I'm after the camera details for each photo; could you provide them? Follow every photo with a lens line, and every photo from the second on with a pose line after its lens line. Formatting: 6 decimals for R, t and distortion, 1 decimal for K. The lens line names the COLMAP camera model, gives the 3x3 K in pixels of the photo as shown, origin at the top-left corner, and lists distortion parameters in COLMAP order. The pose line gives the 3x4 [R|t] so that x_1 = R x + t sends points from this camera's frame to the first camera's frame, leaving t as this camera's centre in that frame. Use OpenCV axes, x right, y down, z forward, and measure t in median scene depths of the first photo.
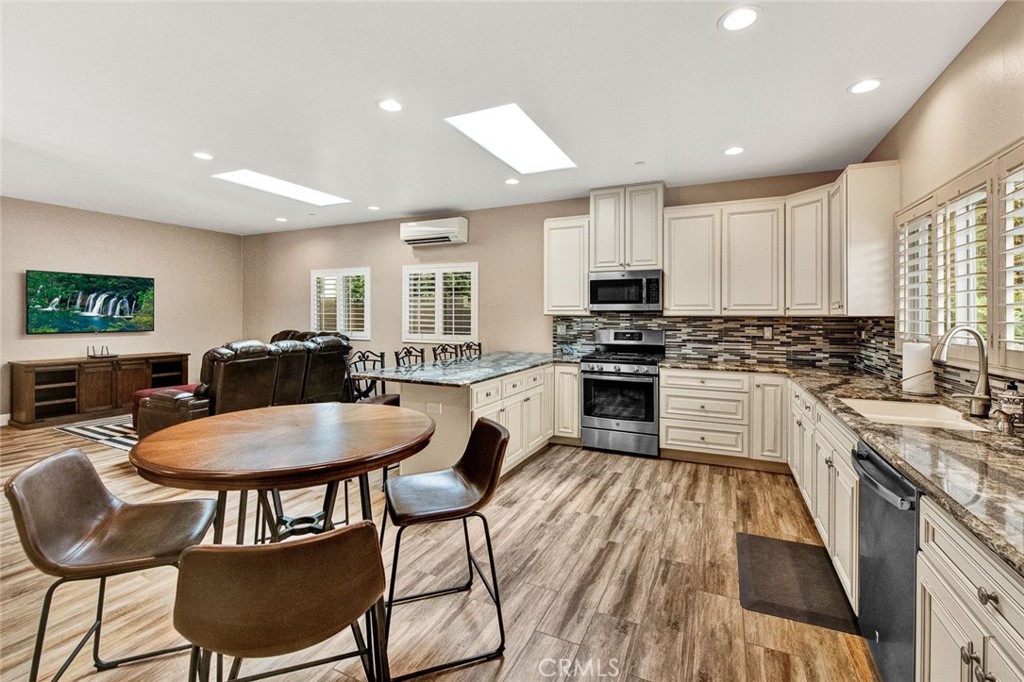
lens RADIAL K [[450.8, 0, 507.9], [0, 450.8, 317.3], [0, 0, 1]] dist [-0.014957, -0.003050]
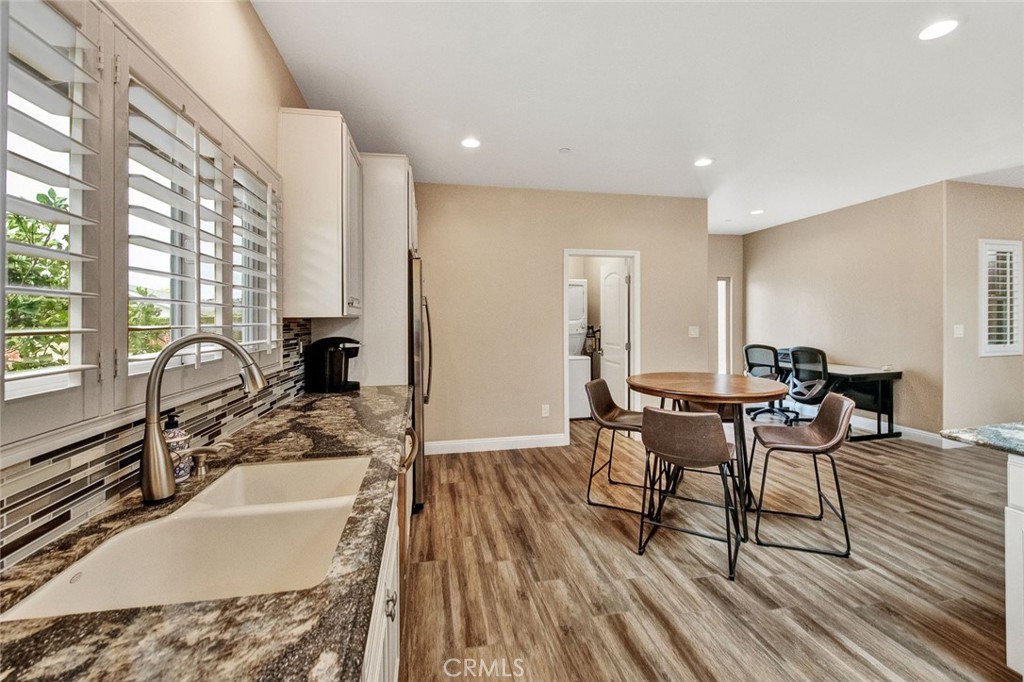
lens RADIAL K [[427.5, 0, 520.6], [0, 427.5, 315.7], [0, 0, 1]] dist [-0.007512, -0.003001]
pose [[-0.790670, -0.005825, -0.612214, 0.459145], [0.001825, 0.999928, -0.011871, 0.000157], [0.612239, -0.010503, -0.790603, 0.749533]]
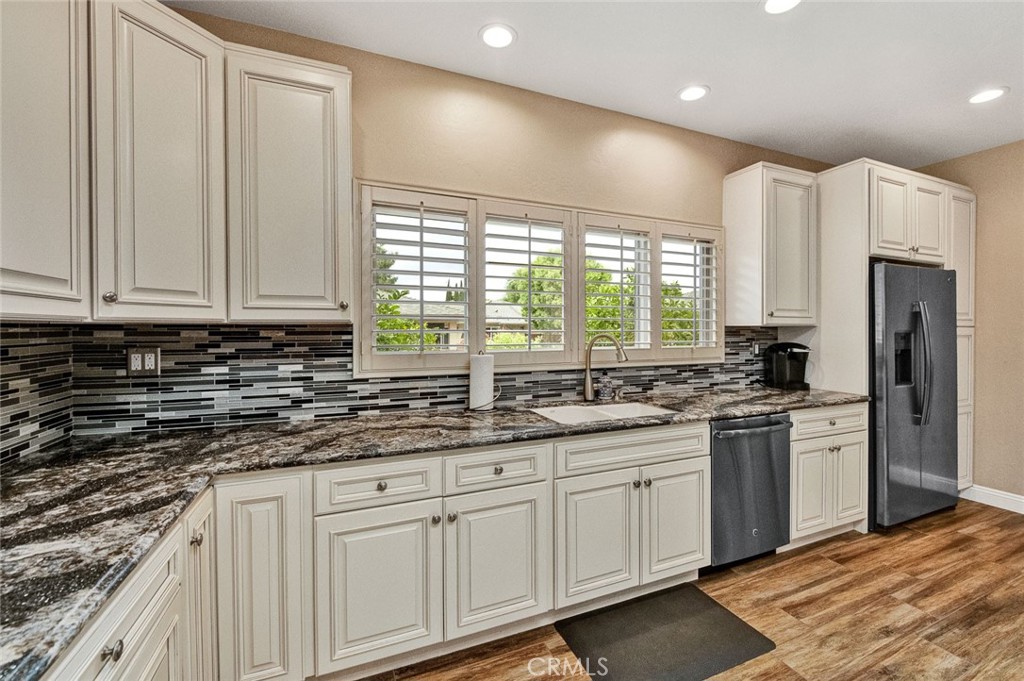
lens RADIAL K [[418.6, 0, 510.7], [0, 418.6, 331.3], [0, 0, 1]] dist [-0.014757, -0.001294]
pose [[-0.746409, -0.008017, 0.665439, 0.177442], [-0.004292, 0.999965, 0.007233, 0.001351], [-0.665473, 0.002543, -0.746417, 0.932723]]
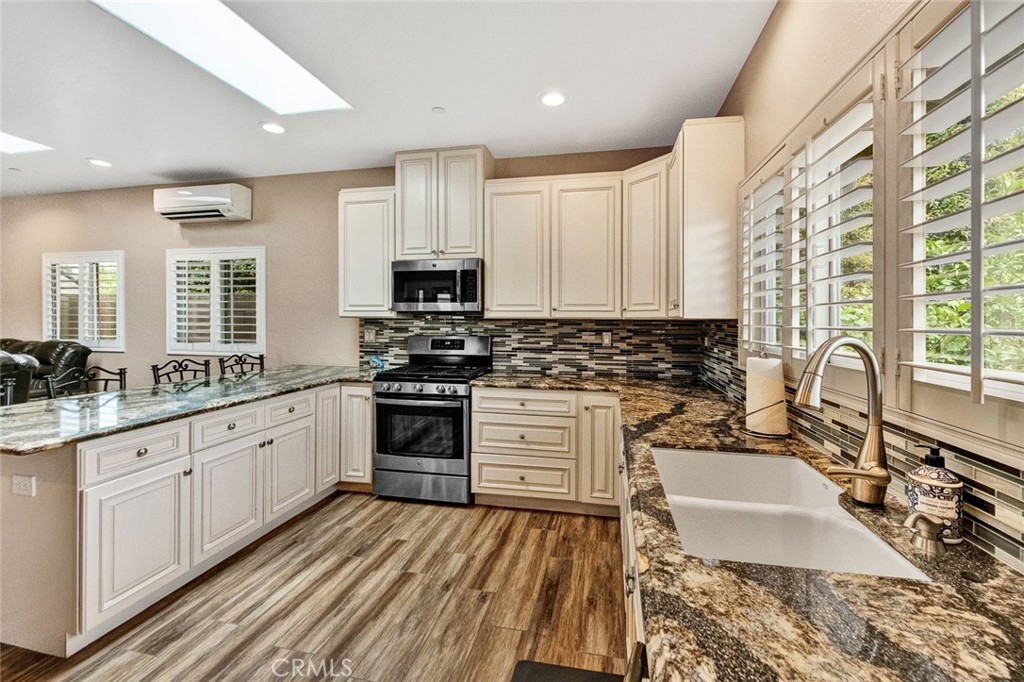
lens RADIAL K [[427.5, 0, 523.8], [0, 427.5, 322.0], [0, 0, 1]] dist [-0.007512, -0.003001]
pose [[0.970875, -0.000049, 0.239588, 0.239364], [-0.000976, 0.999991, 0.004158, -0.000193], [-0.239586, -0.004271, 0.970866, 0.267229]]
